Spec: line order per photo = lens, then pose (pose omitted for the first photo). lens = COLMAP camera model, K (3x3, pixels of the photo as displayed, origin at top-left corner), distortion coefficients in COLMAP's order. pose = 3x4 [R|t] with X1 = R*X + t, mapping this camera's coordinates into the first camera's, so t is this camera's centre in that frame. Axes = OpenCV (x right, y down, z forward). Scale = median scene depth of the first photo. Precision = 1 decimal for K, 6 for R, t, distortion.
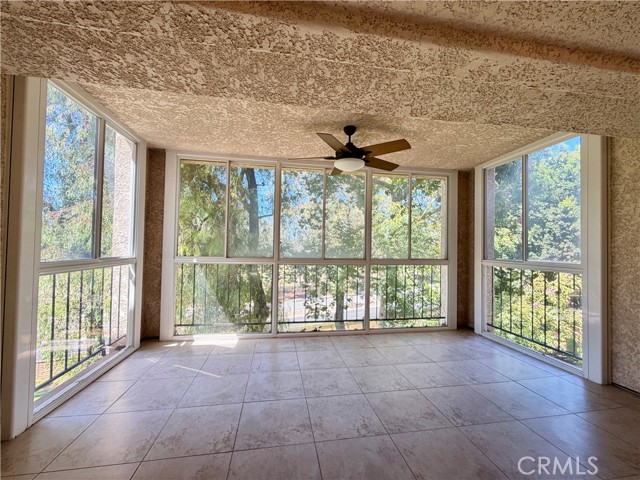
lens RADIAL K [[256.3, 0, 318.5], [0, 256.3, 240.1], [0, 0, 1]] dist [-0.000692, 0.000071]
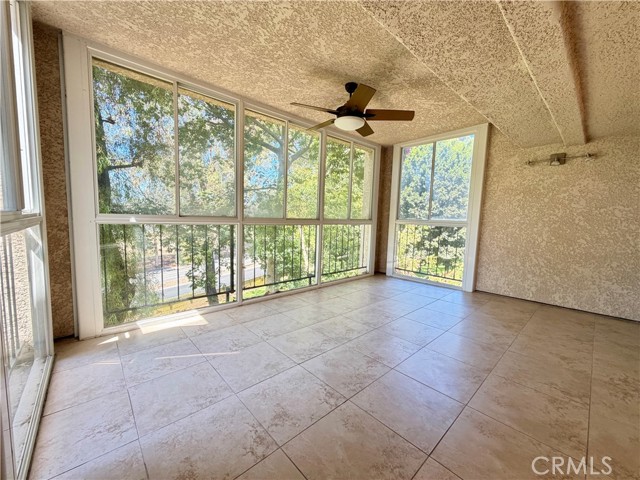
lens RADIAL K [[256.3, 0, 318.5], [0, 256.3, 240.1], [0, 0, 1]] dist [-0.000692, 0.000071]
pose [[0.839703, -0.043125, 0.541330, -0.437326], [-0.029158, 0.991823, 0.124243, 0.032207], [-0.542262, -0.120111, 0.831580, 0.132723]]
